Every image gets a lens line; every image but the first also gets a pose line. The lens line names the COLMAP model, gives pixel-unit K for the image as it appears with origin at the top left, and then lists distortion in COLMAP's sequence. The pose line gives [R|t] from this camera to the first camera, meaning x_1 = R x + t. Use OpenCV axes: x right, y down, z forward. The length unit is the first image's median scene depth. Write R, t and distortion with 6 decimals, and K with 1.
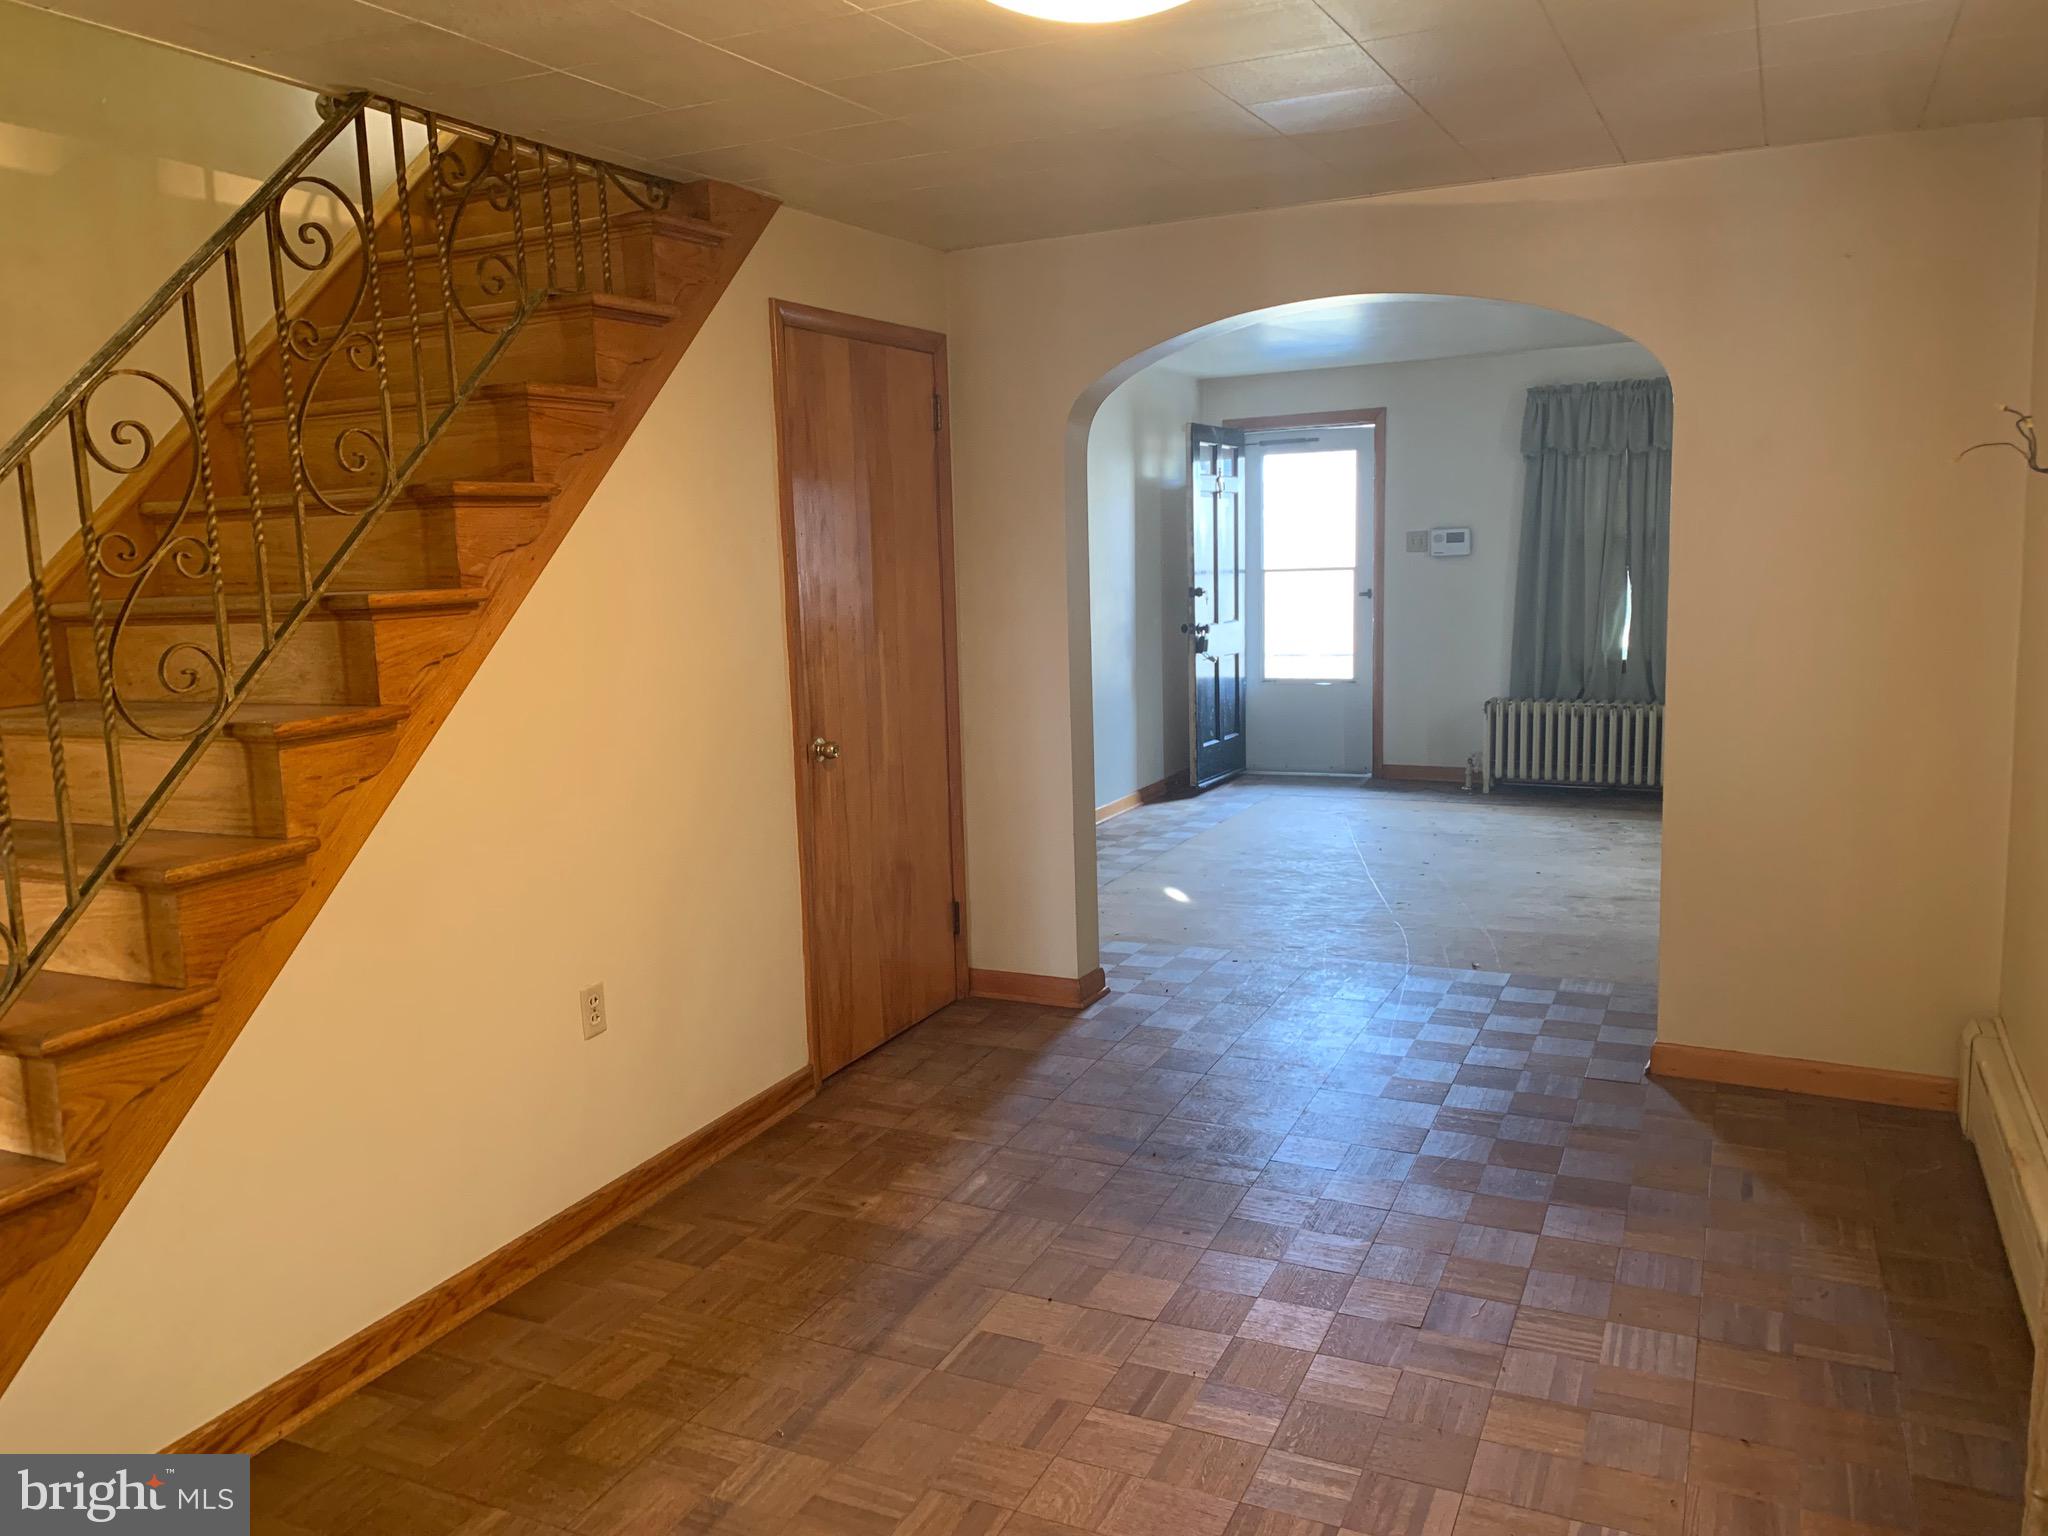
lens RADIAL K [[1540.7, 0, 1009.1], [0, 1540.7, 766.3], [0, 0, 1]] dist [0.025067, -0.003390]
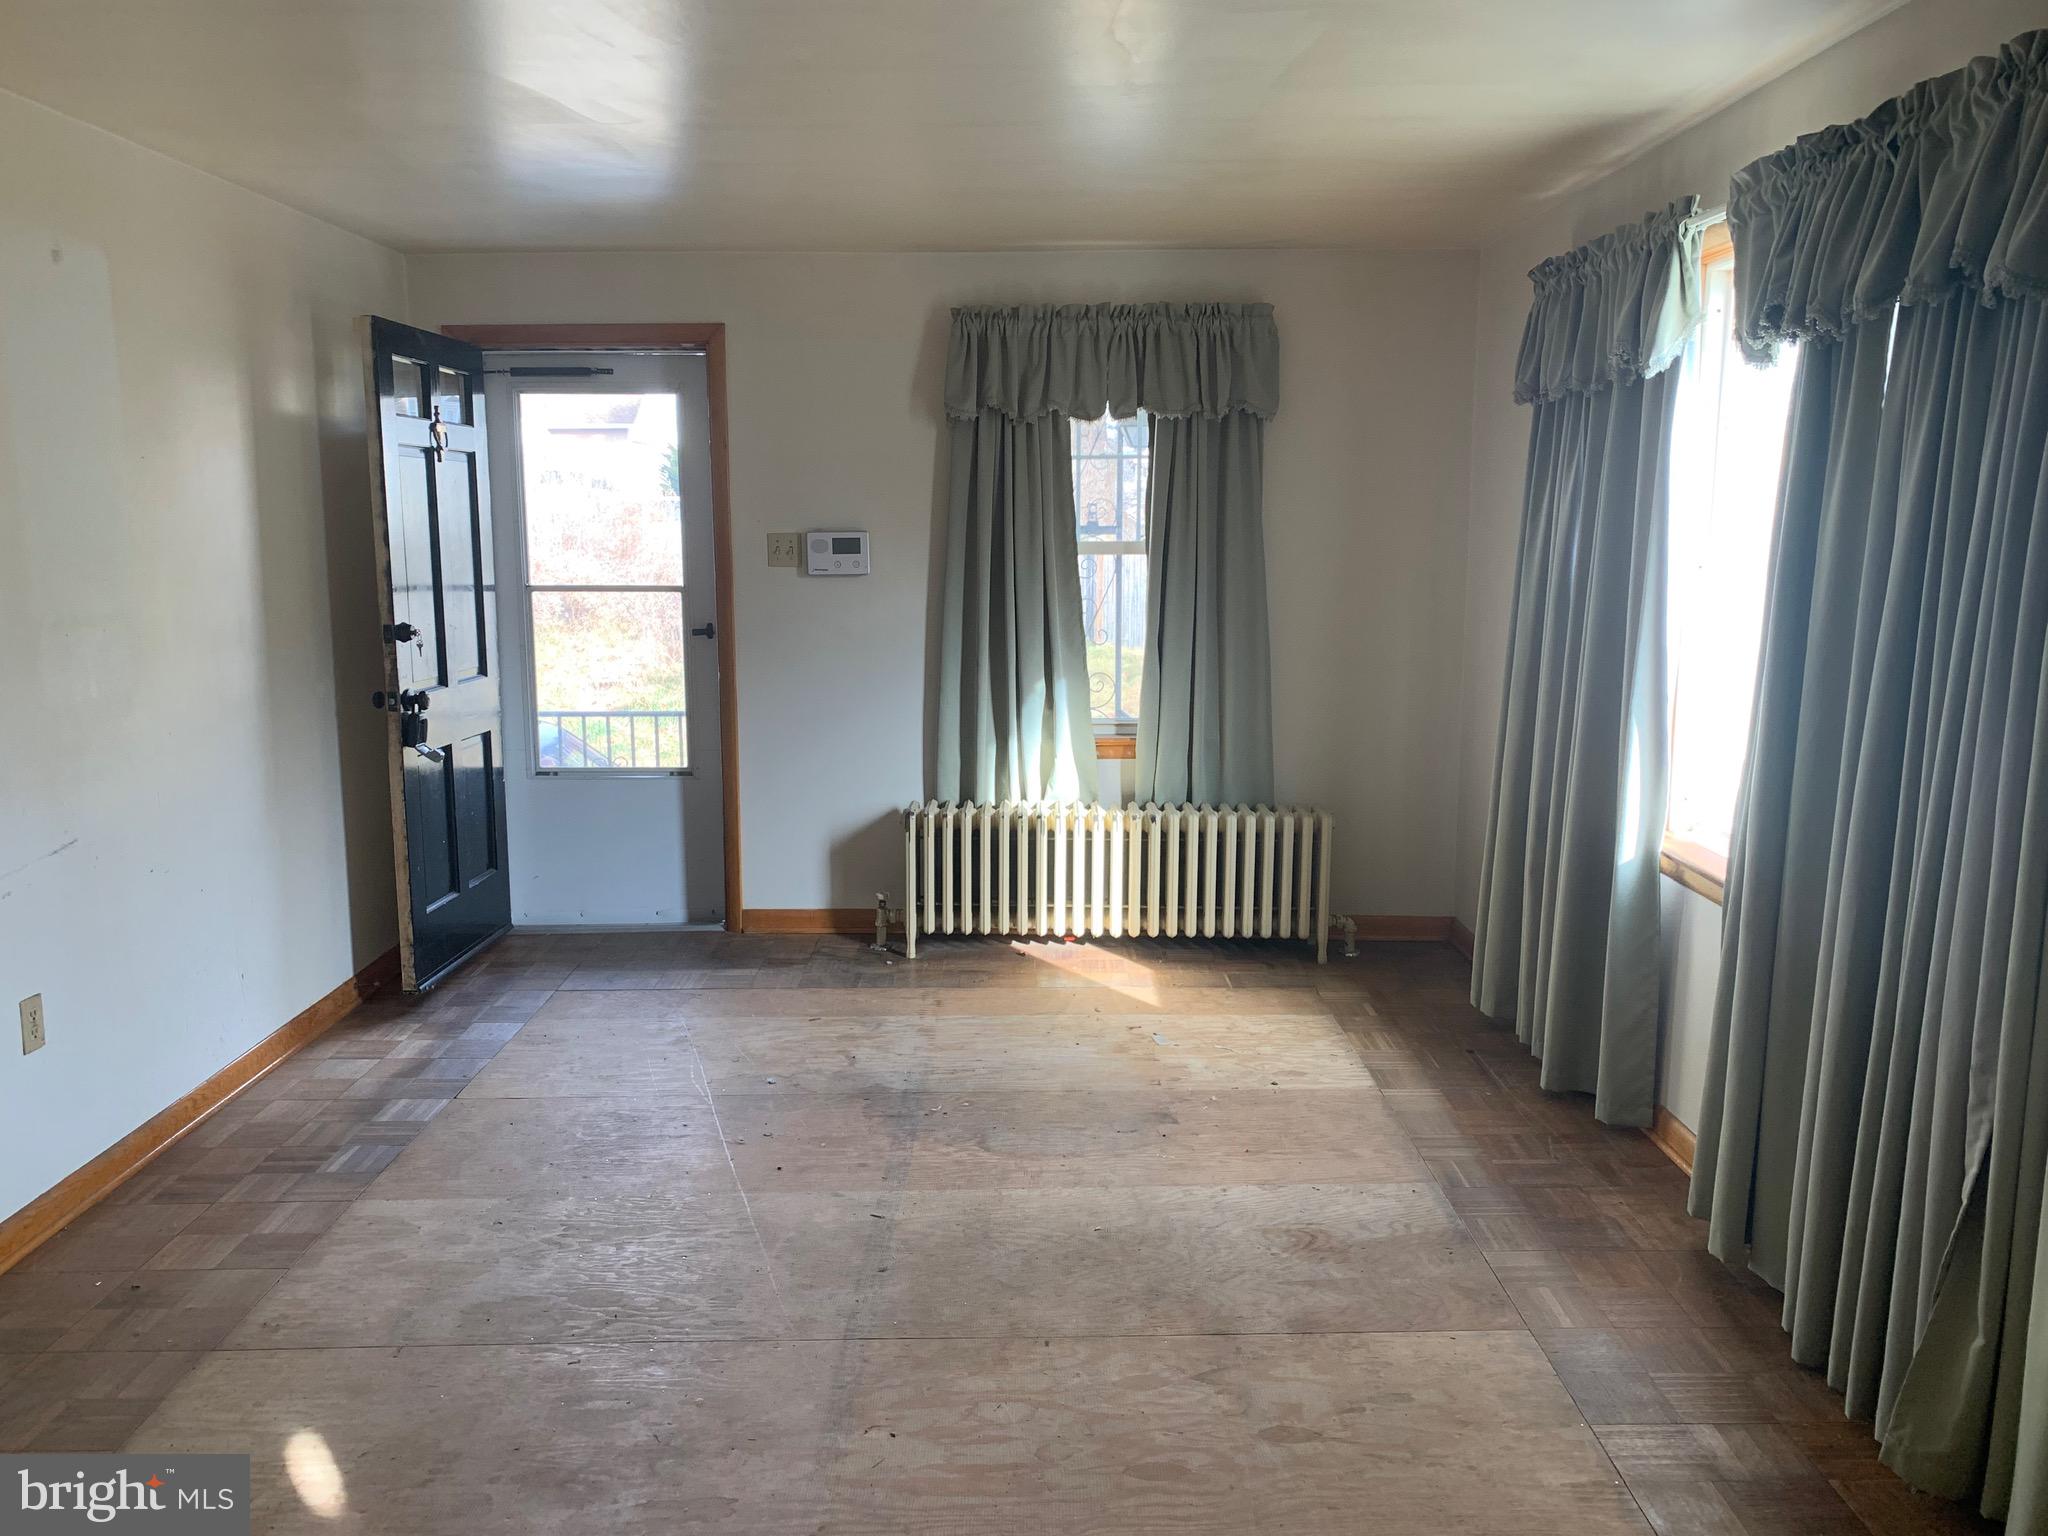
lens RADIAL K [[1540.7, 0, 1022.2], [0, 1540.7, 786.6], [0, 0, 1]] dist [0.025067, -0.003390]
pose [[0.894434, -0.048057, 0.444611, 0.071946], [0.034654, 0.998668, 0.038229, -0.071006], [-0.445855, -0.018786, 0.894908, 0.406347]]
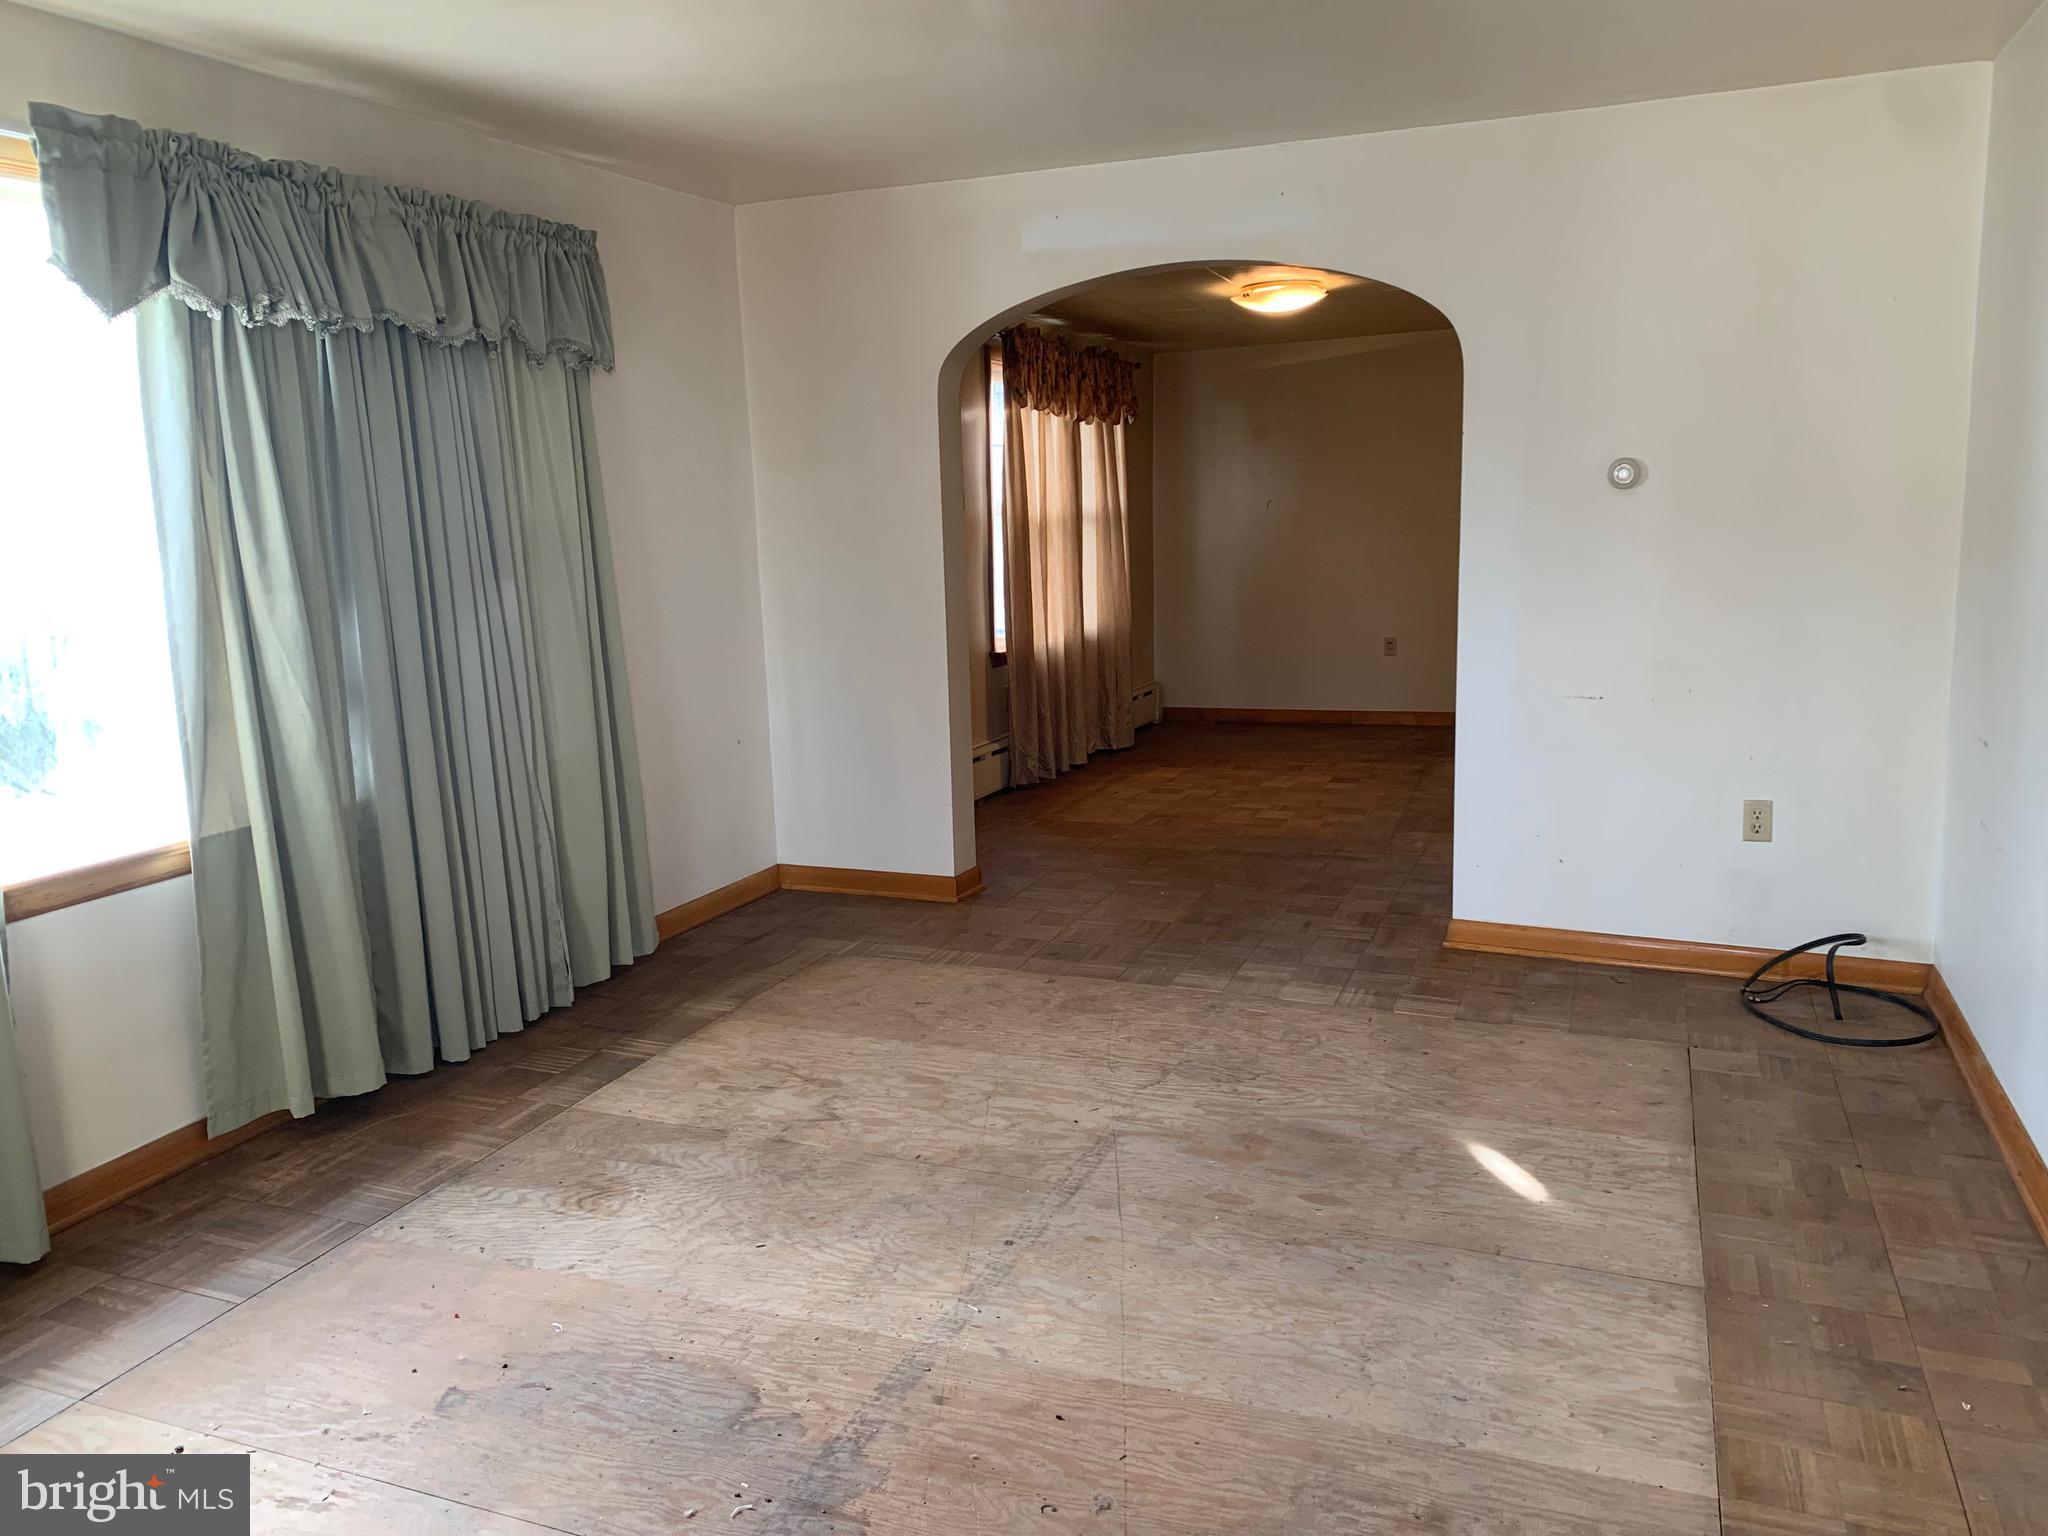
lens RADIAL K [[1540.7, 0, 1025.6], [0, 1540.7, 768.1], [0, 0, 1]] dist [0.025067, -0.003390]
pose [[-0.994253, 0.081070, -0.069919, 0.213005], [0.054890, 0.946766, 0.317210, -0.153570], [0.091913, 0.311549, -0.945774, 1.046201]]
